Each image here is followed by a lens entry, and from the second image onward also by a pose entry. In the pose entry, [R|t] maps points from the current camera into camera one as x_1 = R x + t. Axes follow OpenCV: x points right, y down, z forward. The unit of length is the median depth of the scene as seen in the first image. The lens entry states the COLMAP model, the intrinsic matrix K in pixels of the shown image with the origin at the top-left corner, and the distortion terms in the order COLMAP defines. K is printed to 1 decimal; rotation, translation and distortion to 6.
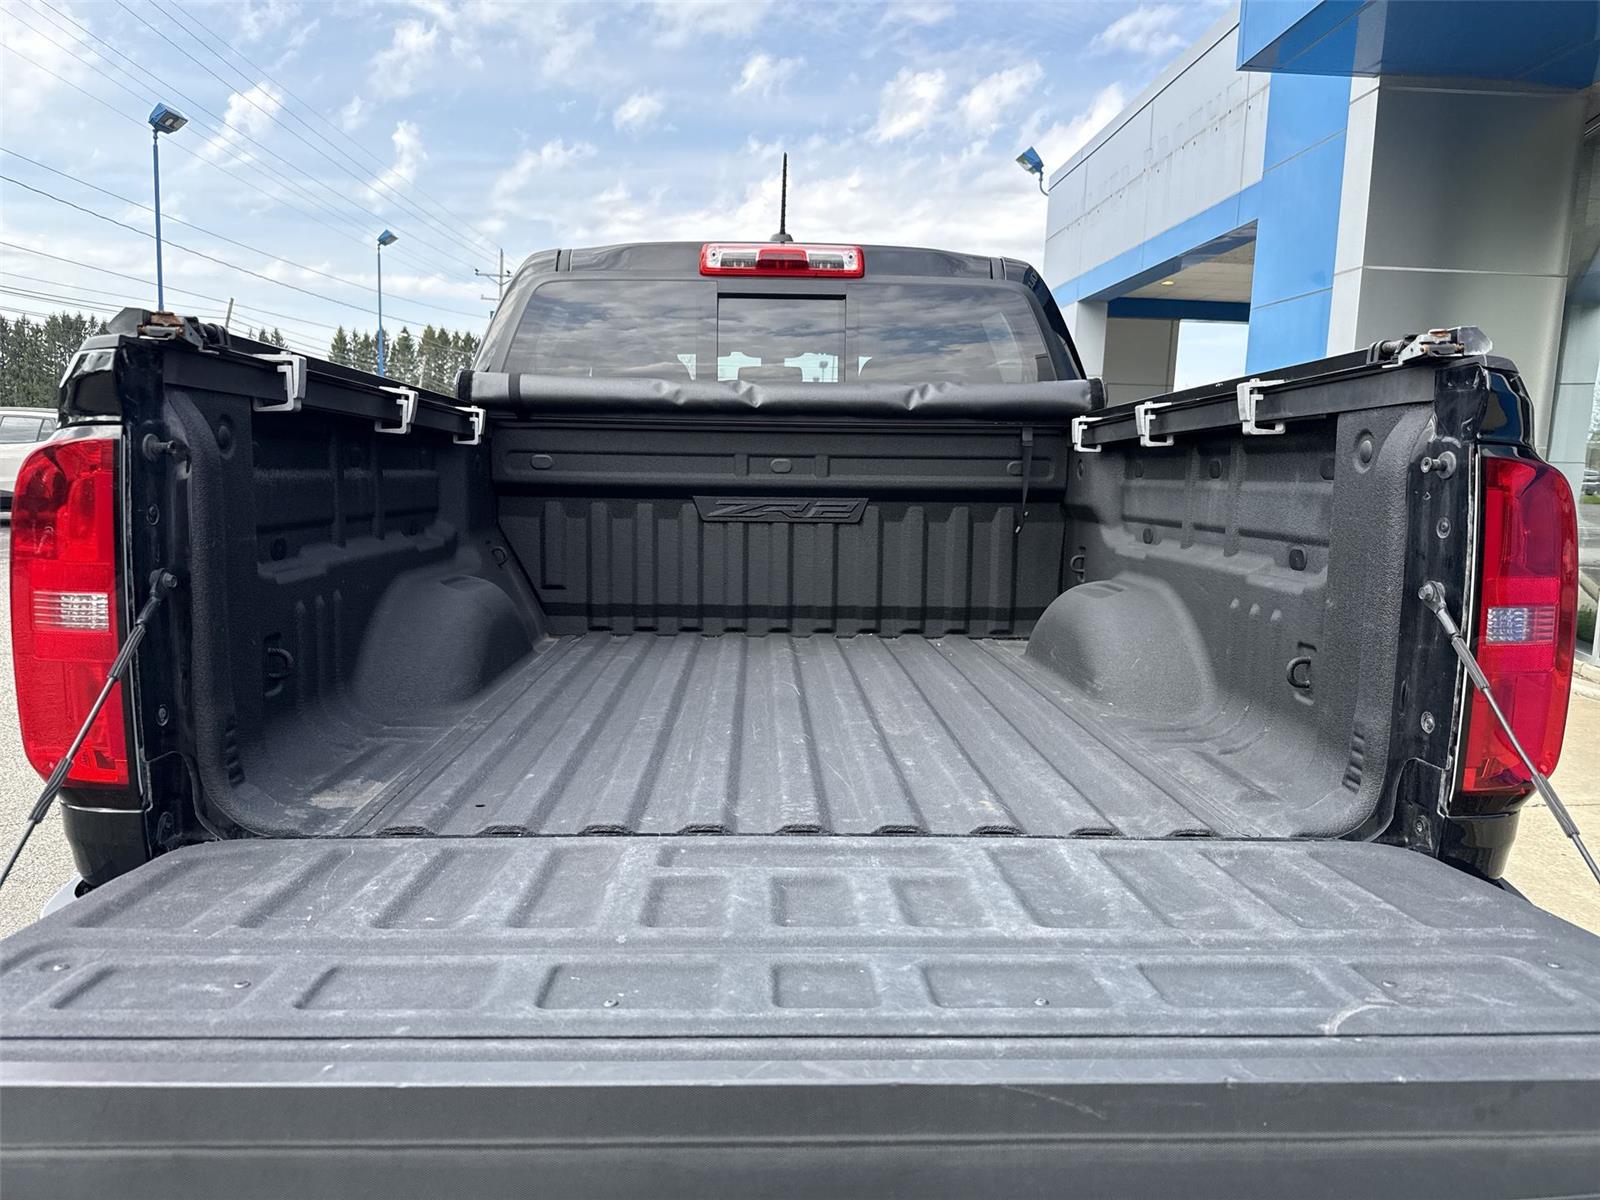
lens RADIAL K [[1144.3, 0, 784.4], [0, 1144.3, 597.7], [0, 0, 1]] dist [0.035871, -0.040924]
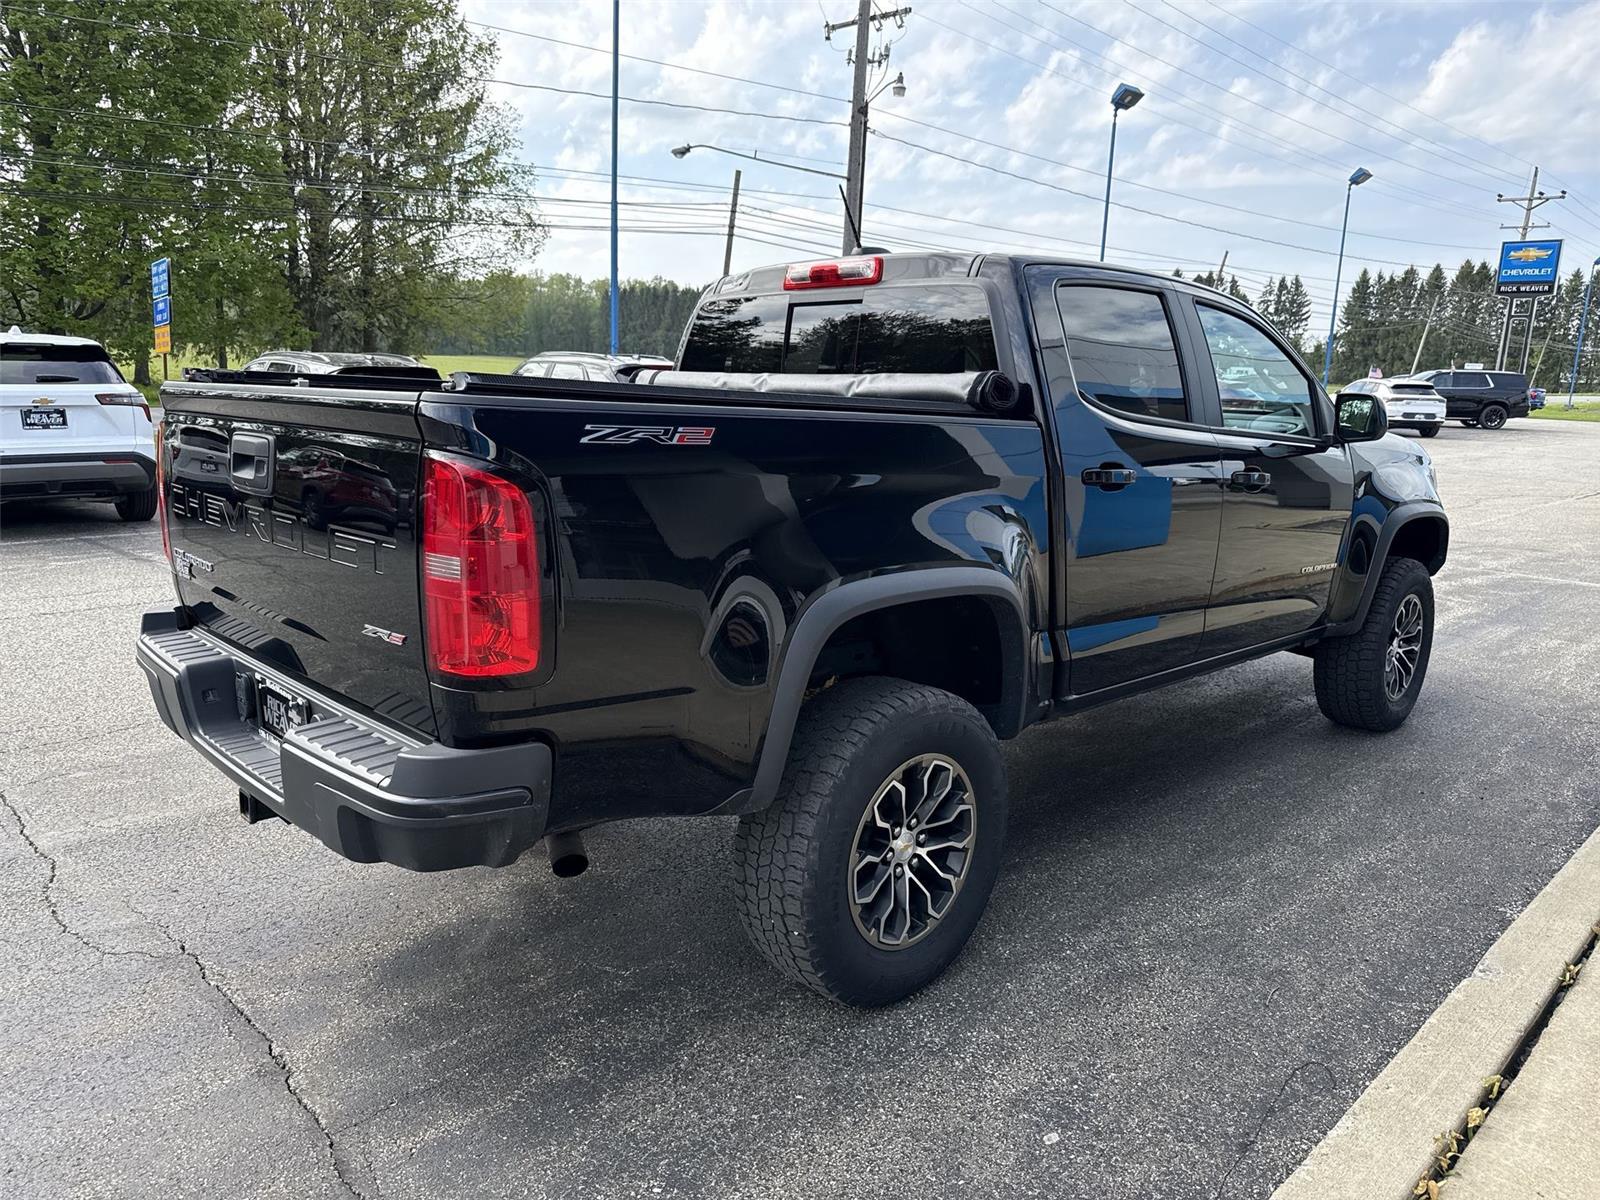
lens RADIAL K [[1144.3, 0, 770.6], [0, 1144.3, 587.2], [0, 0, 1]] dist [0.035871, -0.040924]
pose [[0.673220, 0.132942, -0.727393, 0.241546], [-0.107434, 0.990853, 0.081661, -0.013495], [0.731596, 0.023171, 0.681345, 0.028862]]
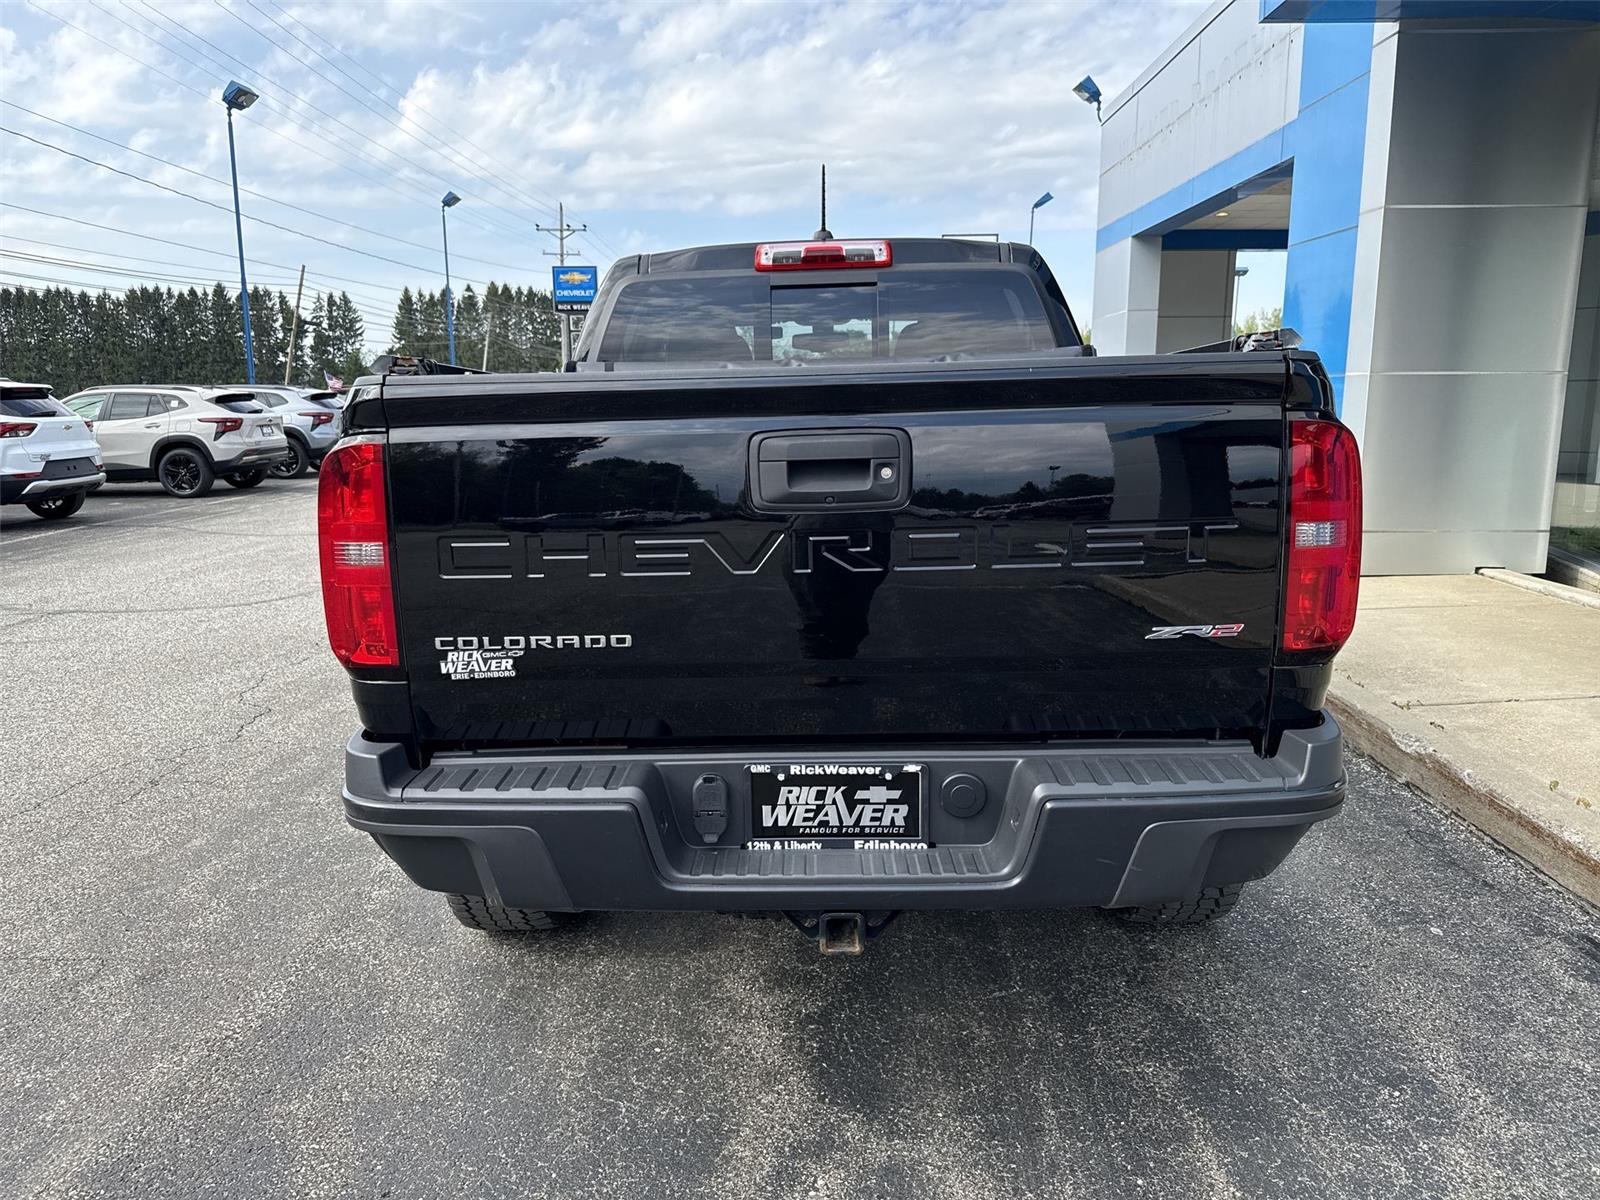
lens RADIAL K [[1144.3, 0, 780.3], [0, 1144.3, 606.8], [0, 0, 1]] dist [0.035871, -0.040924]
pose [[0.997514, -0.027607, -0.064838, 0.005833], [0.031164, 0.998028, 0.054491, 0.001829], [0.063206, -0.056376, 0.996407, -0.061997]]
